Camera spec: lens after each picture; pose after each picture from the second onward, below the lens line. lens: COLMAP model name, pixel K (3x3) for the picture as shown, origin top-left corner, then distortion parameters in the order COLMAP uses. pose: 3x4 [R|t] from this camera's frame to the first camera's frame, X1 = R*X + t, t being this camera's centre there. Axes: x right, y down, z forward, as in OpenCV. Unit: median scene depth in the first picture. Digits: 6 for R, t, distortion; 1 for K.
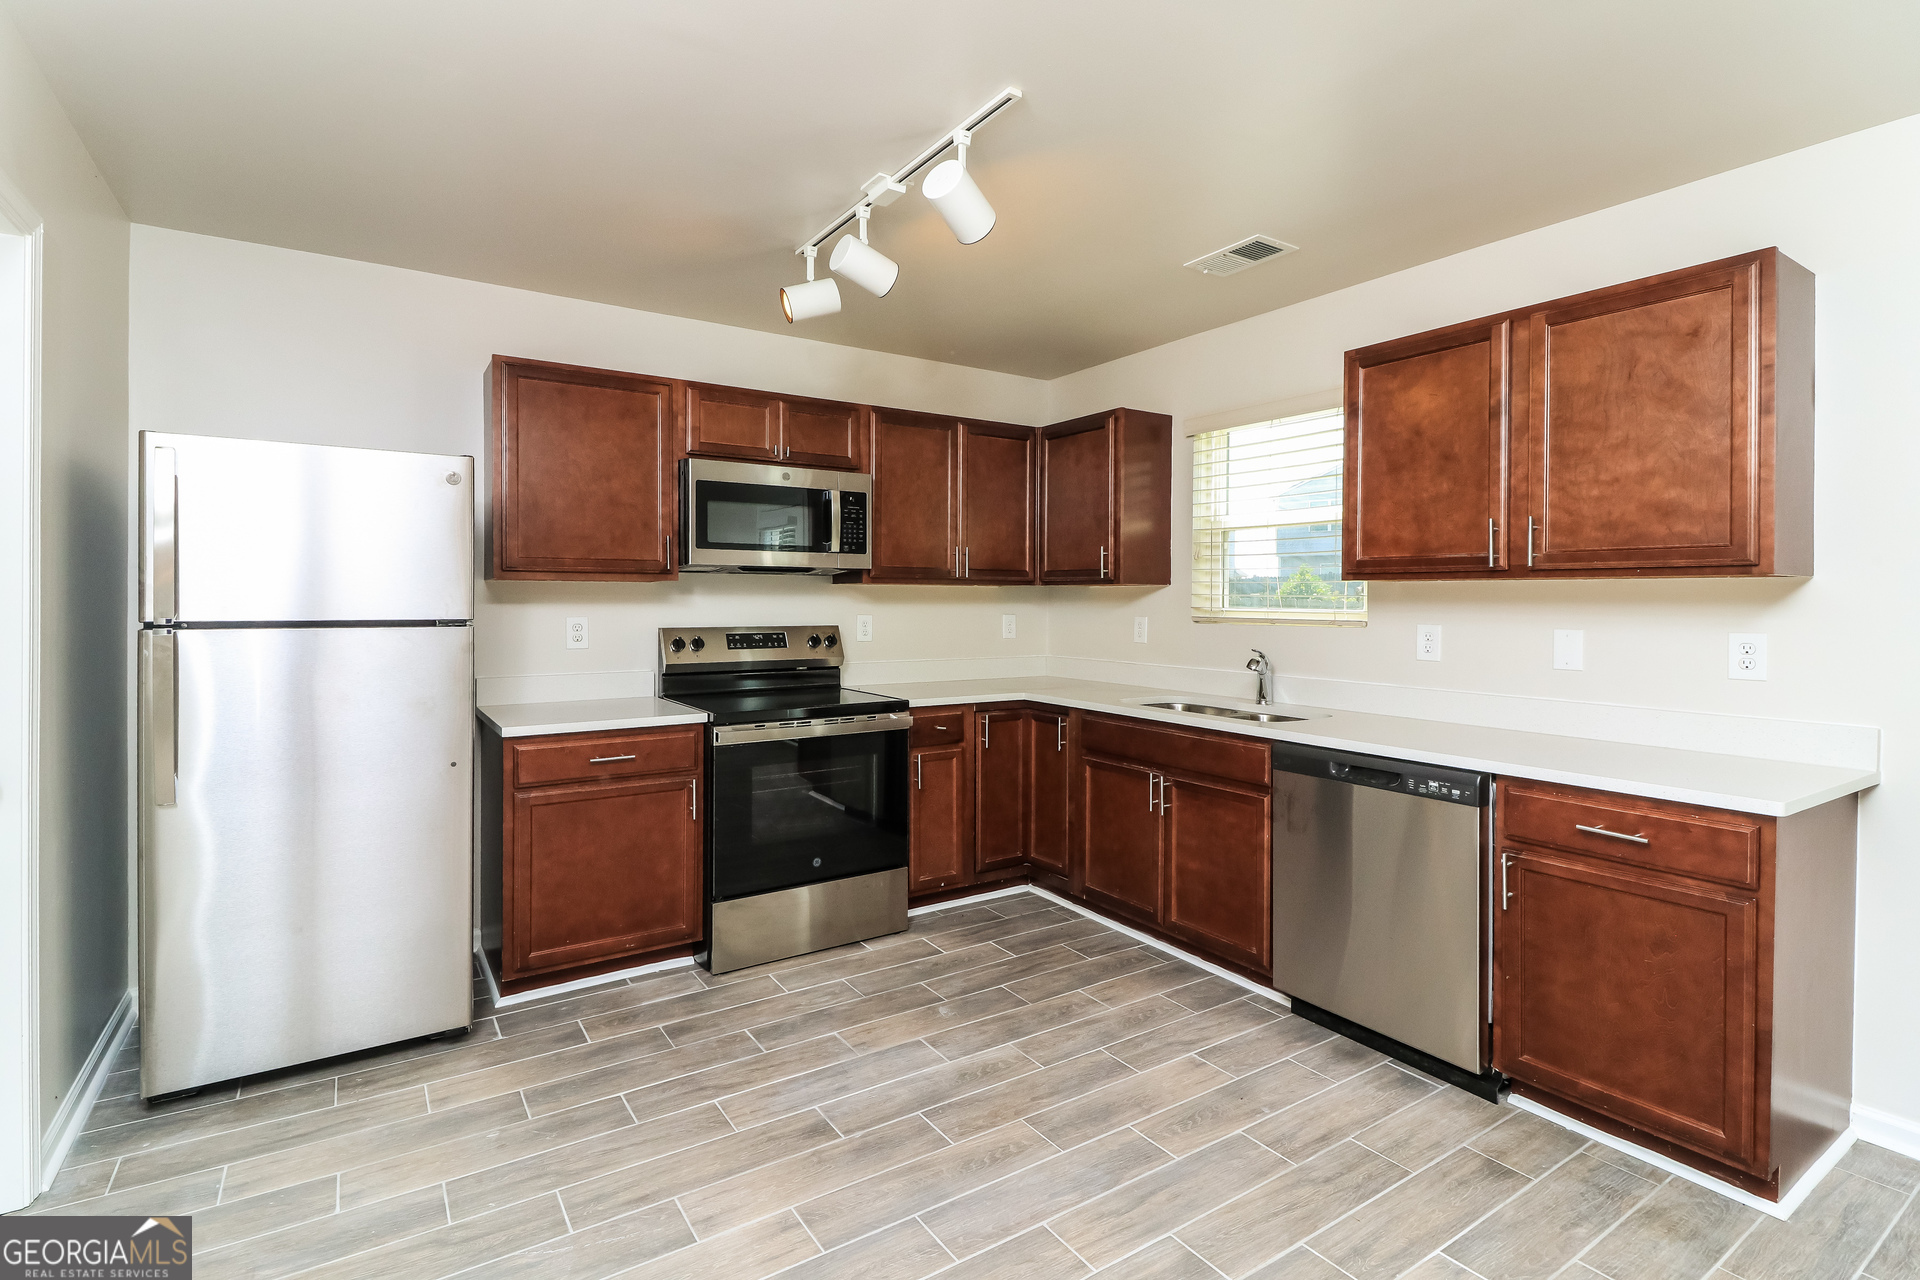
lens RADIAL K [[925.9, 0, 960.1], [0, 925.9, 606.6], [0, 0, 1]] dist [-0.009717, -0.000884]
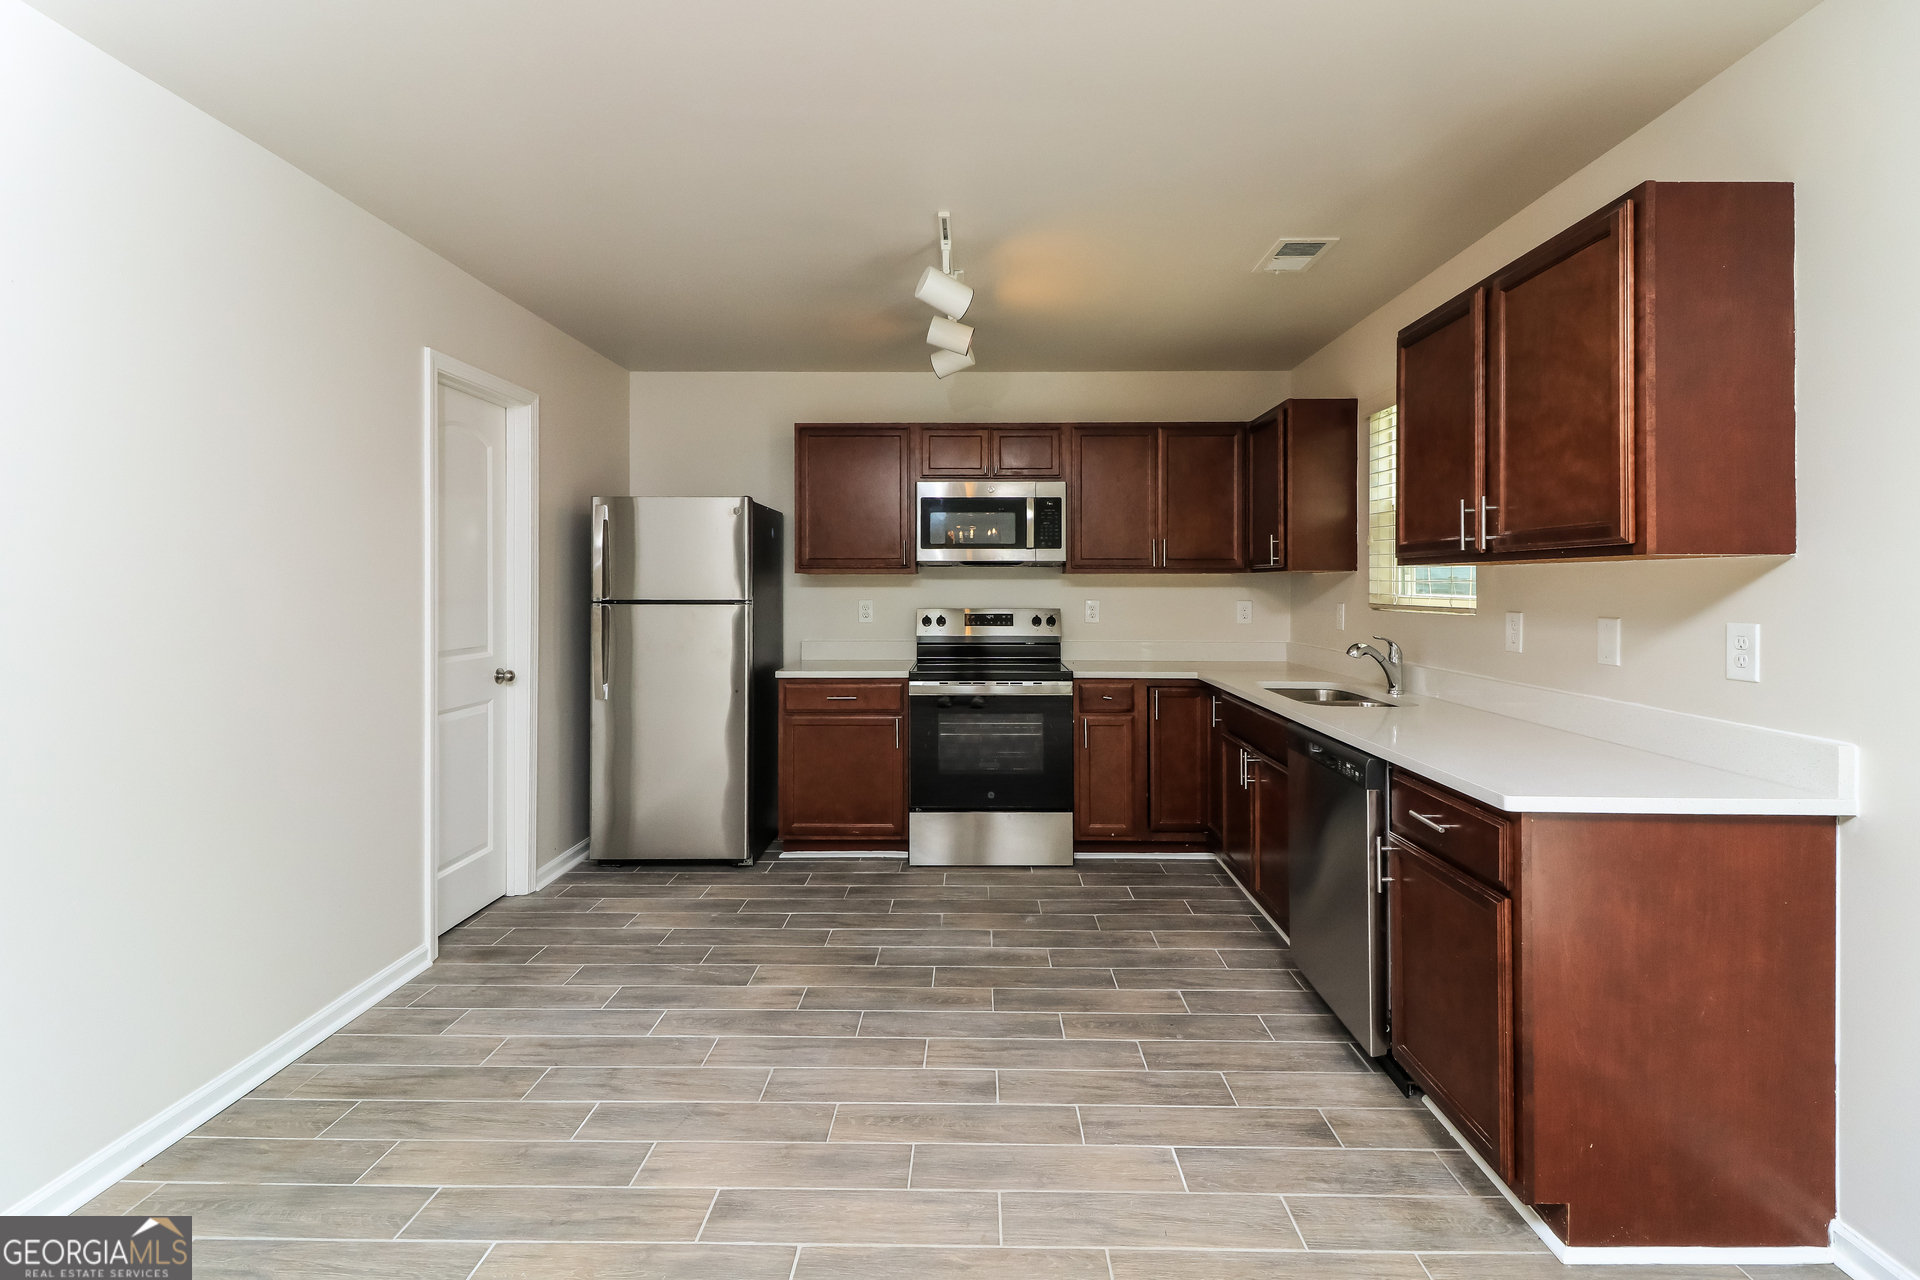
lens RADIAL K [[930.0, 0, 942.3], [0, 930.0, 588.7], [0, 0, 1]] dist [0.000361, -0.000623]
pose [[0.811060, -0.001548, -0.584960, 0.534516], [-0.002110, 0.999982, -0.005572, 0.002122], [0.584959, 0.005753, 0.811043, -0.069988]]
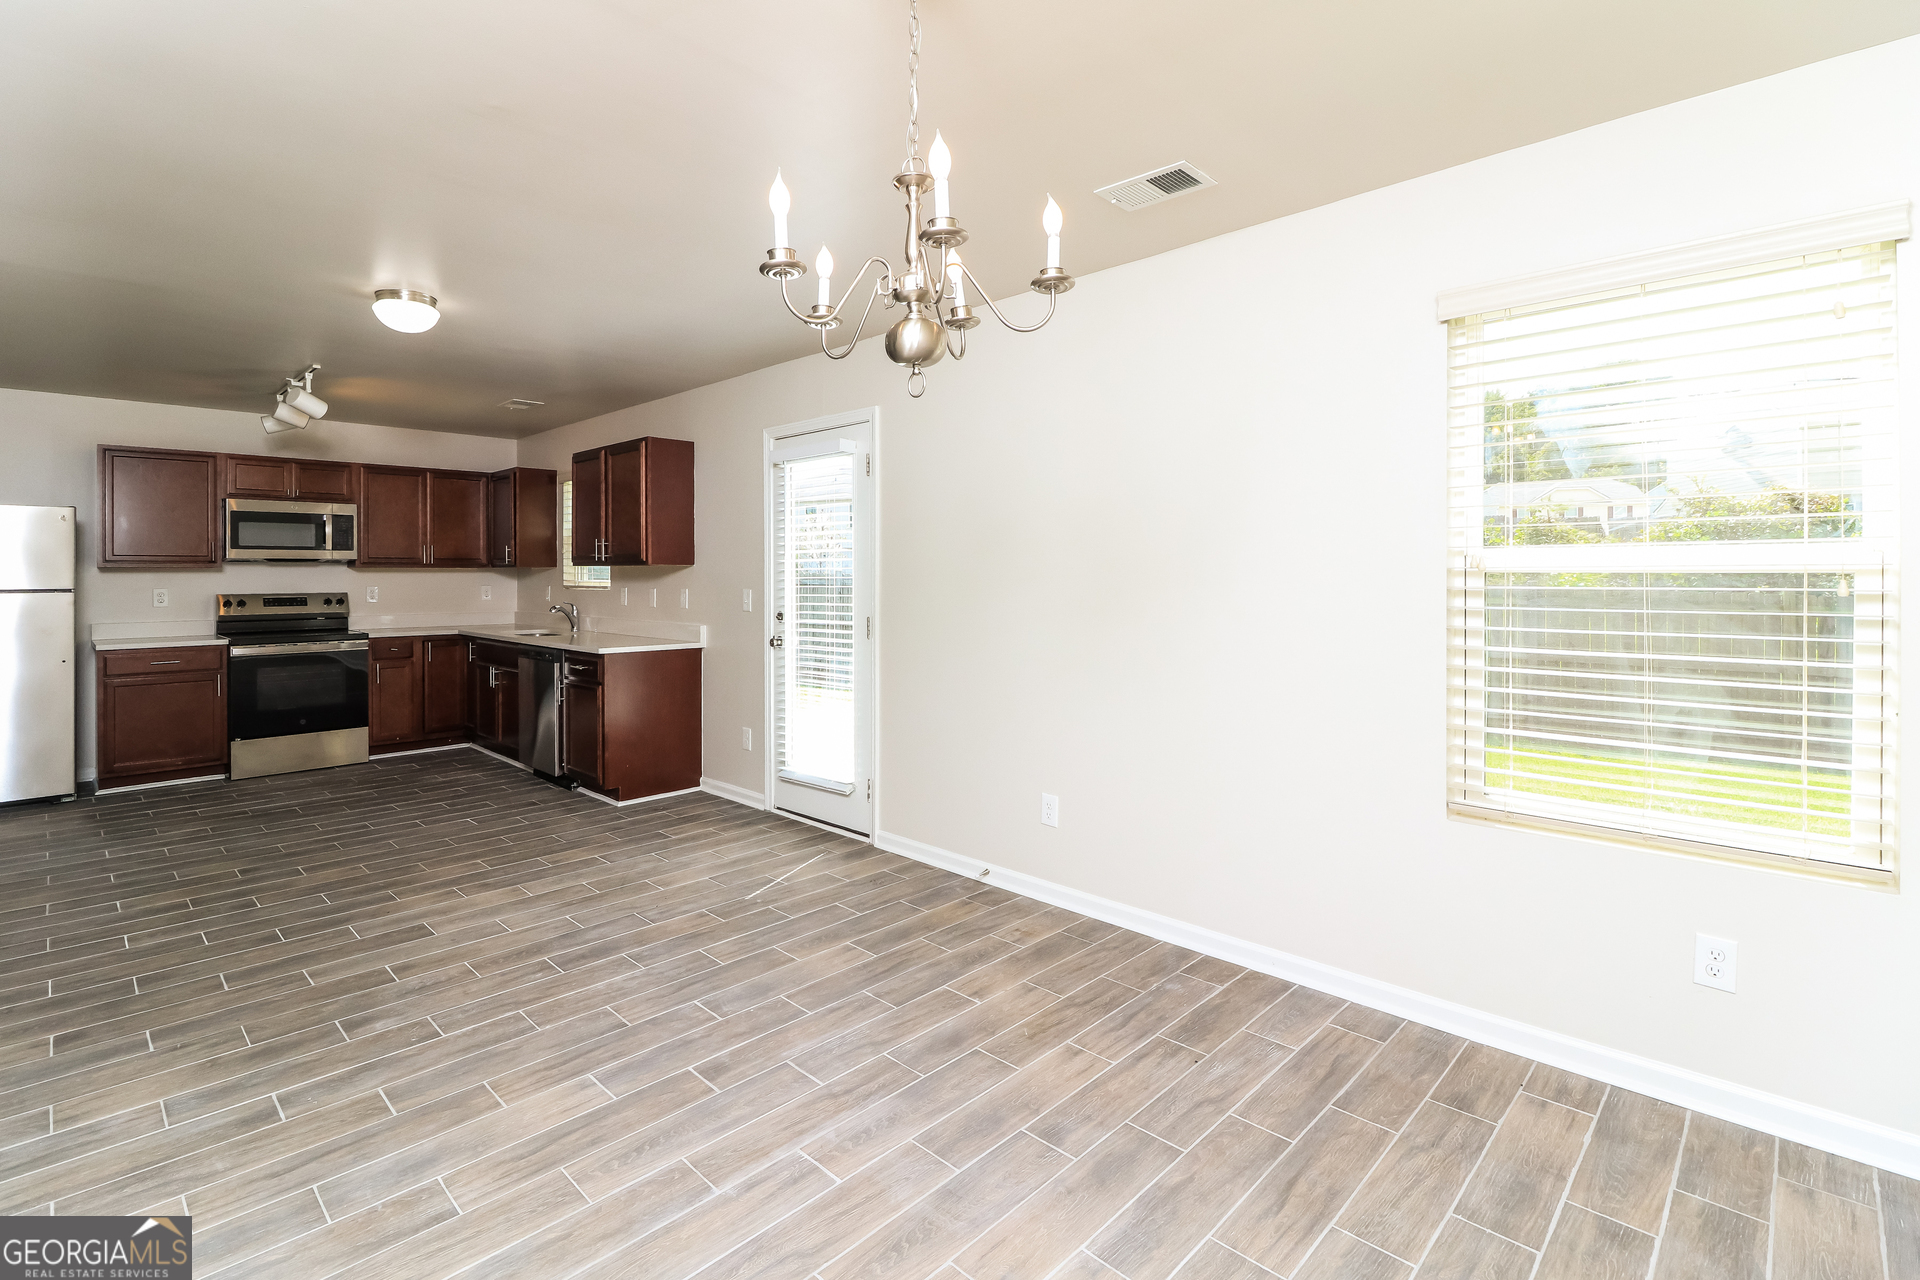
lens RADIAL K [[987.6, 0, 978.1], [0, 987.6, 578.0], [0, 0, 1]] dist [0.023484, -0.020628]
pose [[0.984734, -0.006640, 0.173938, 0.814210], [0.007251, 0.999970, -0.002878, 0.009048], [-0.173913, 0.004095, 0.984752, -1.156436]]
